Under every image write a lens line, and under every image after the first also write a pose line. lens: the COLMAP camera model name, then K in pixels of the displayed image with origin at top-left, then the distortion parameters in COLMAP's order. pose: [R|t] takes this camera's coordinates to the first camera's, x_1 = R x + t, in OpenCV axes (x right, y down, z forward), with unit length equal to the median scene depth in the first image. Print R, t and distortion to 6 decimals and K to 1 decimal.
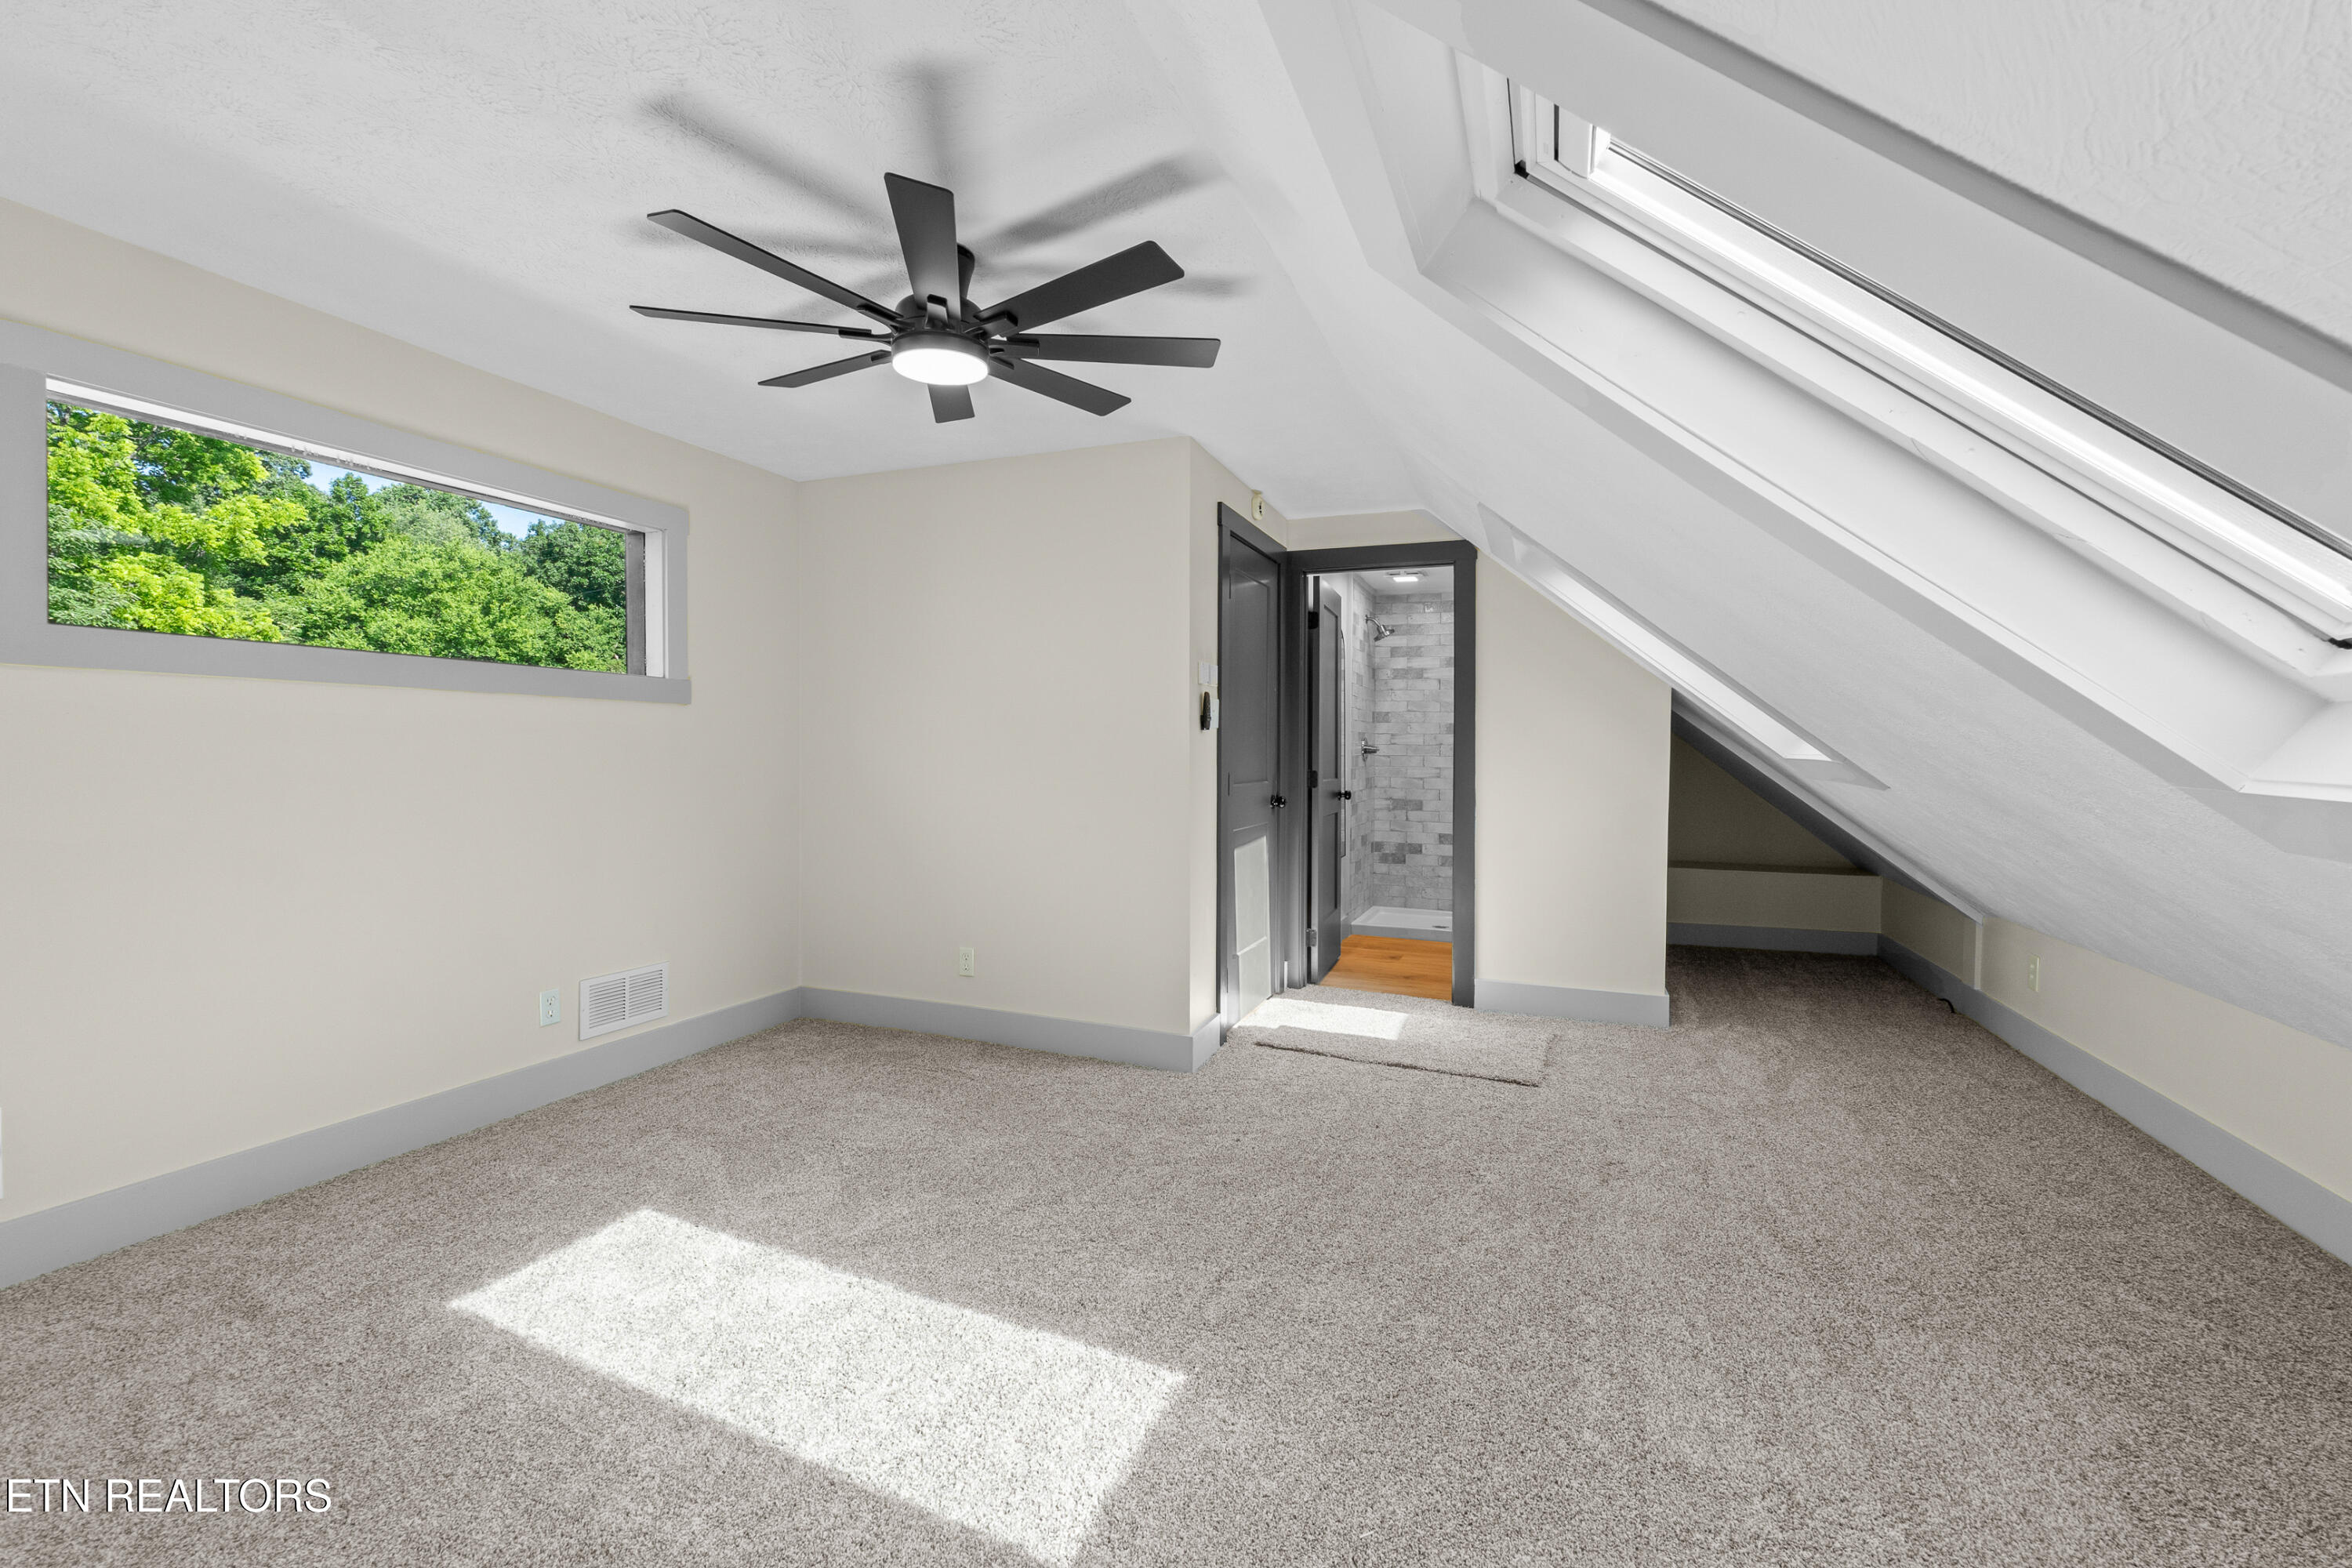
lens RADIAL K [[993.1, 0, 1176.9], [0, 993.1, 771.4], [0, 0, 1]] dist [-0.007465, 0.000102]
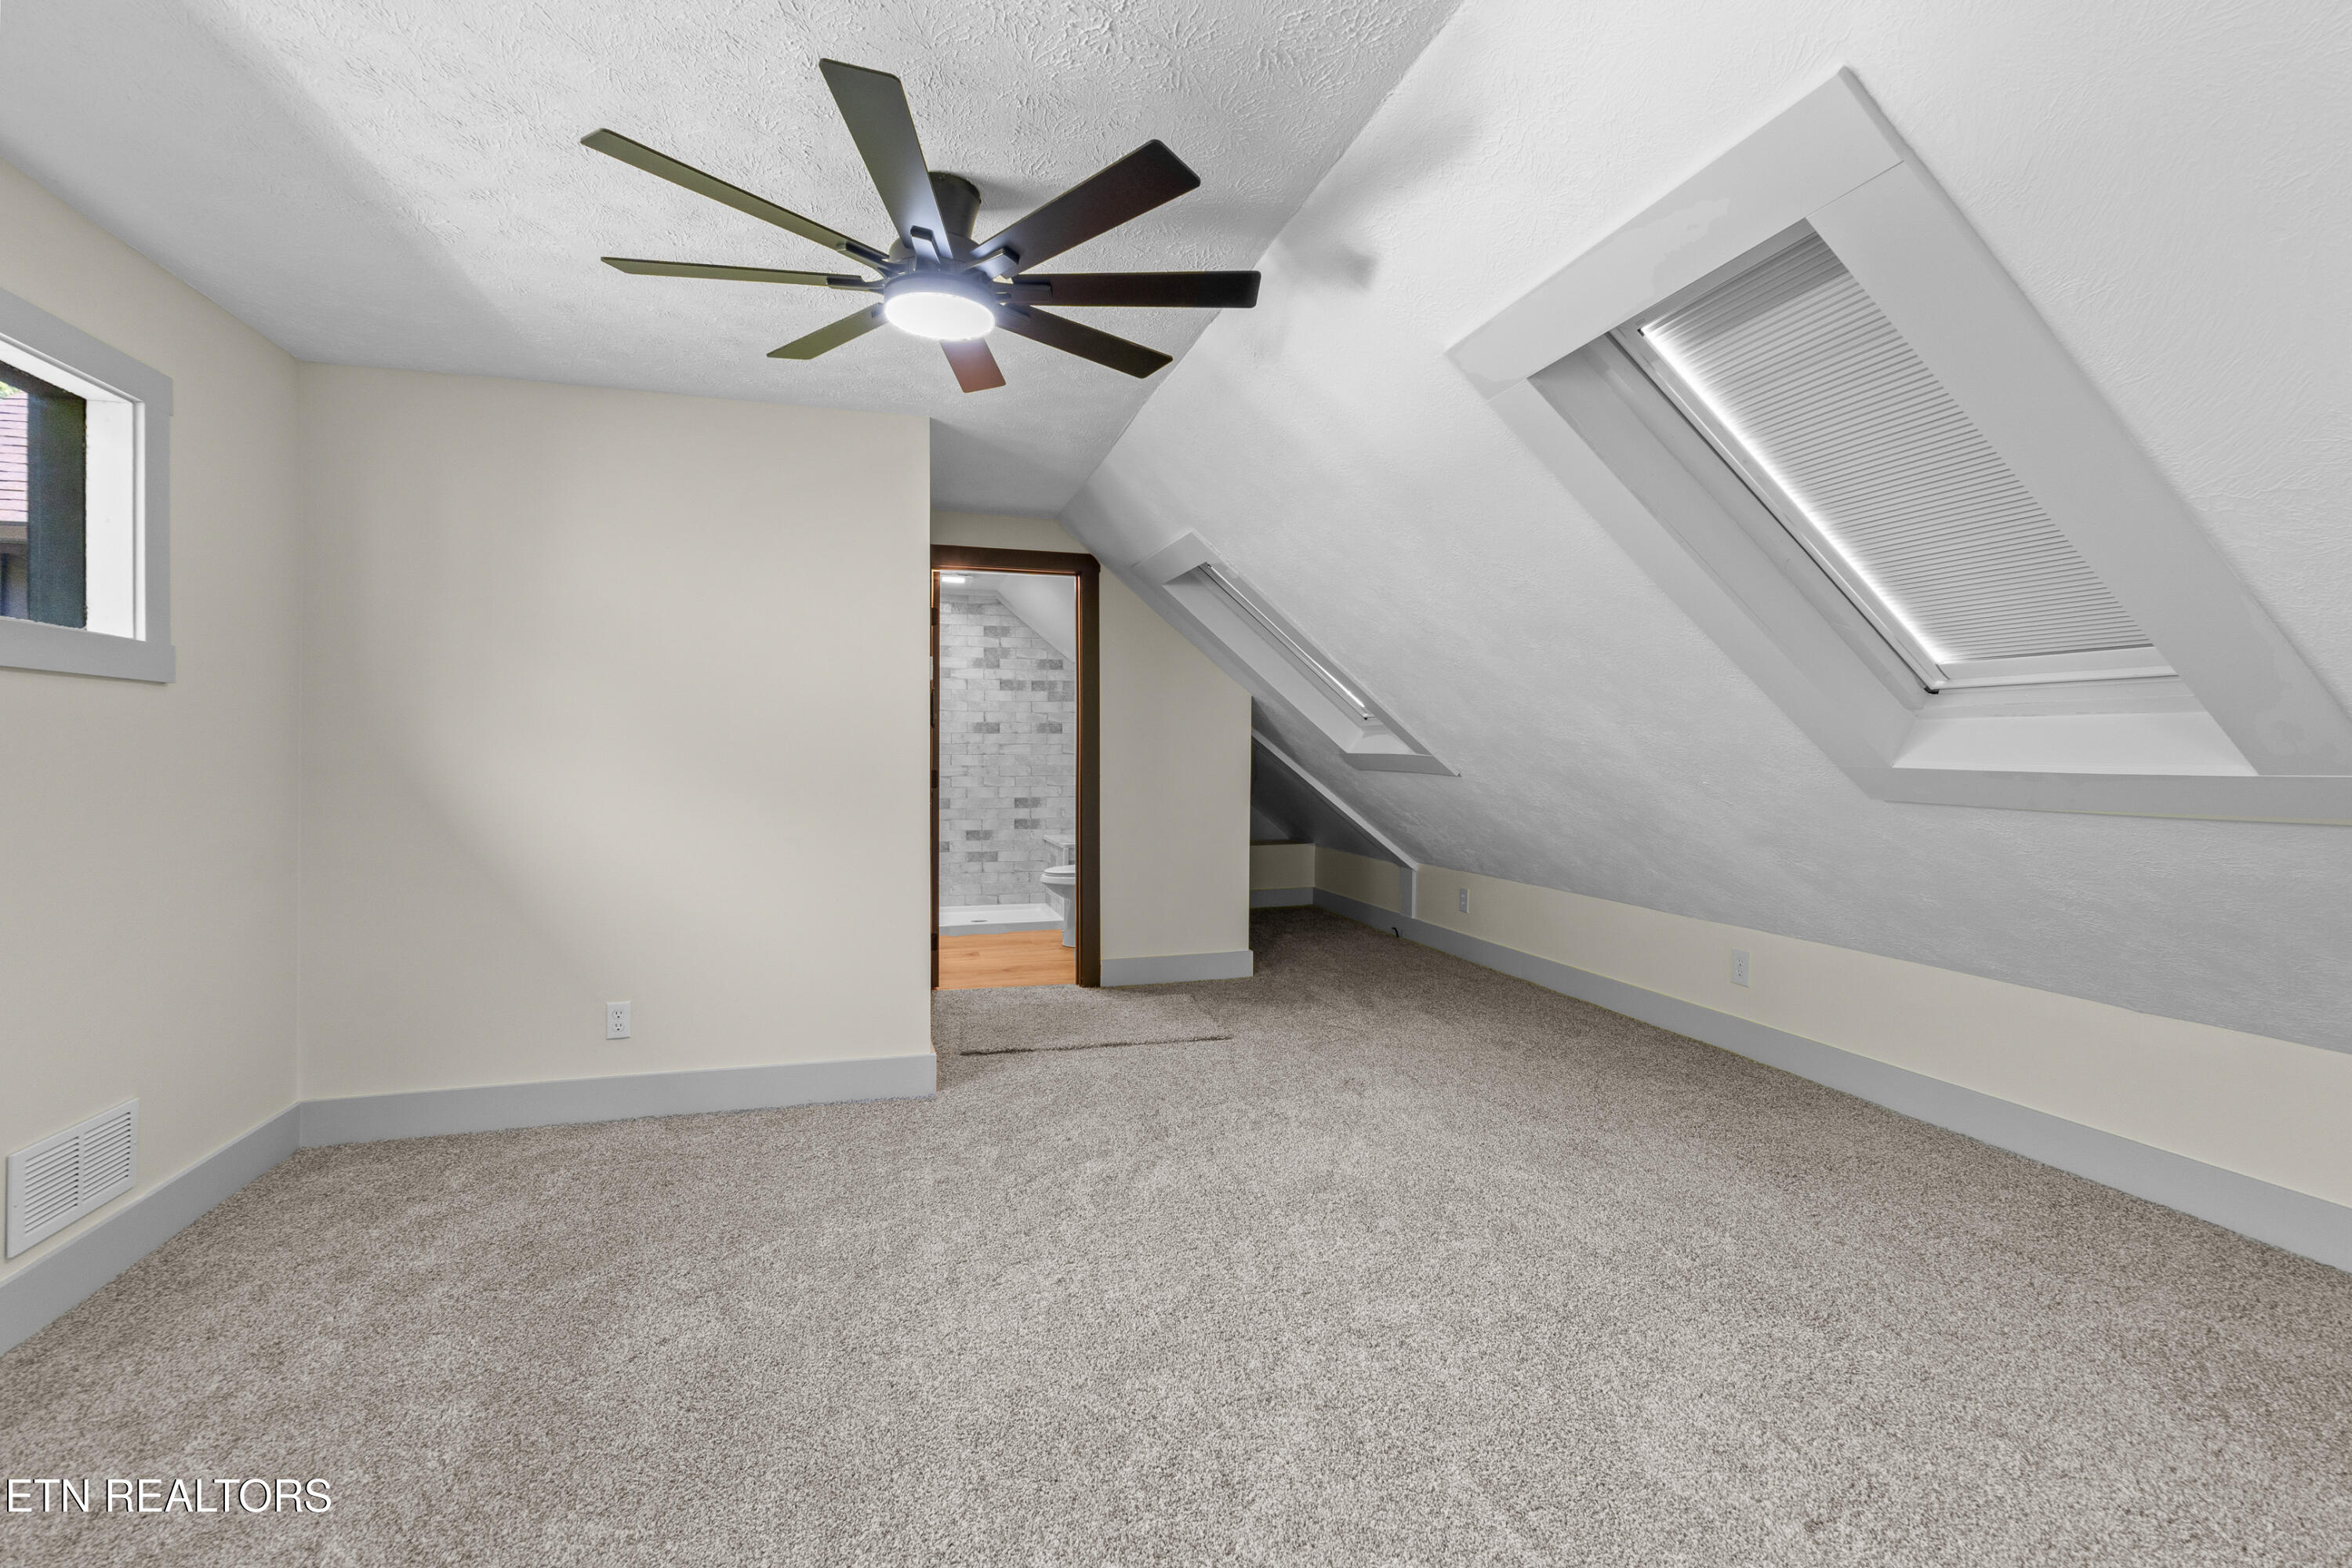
lens RADIAL K [[993.1, 0, 1176.9], [0, 993.1, 771.4], [0, 0, 1]] dist [-0.007465, 0.000102]
pose [[0.780888, -0.016221, 0.624460, -0.380316], [0.014033, 0.999866, 0.008423, -0.007147], [-0.624513, 0.002186, 0.781011, 0.116274]]
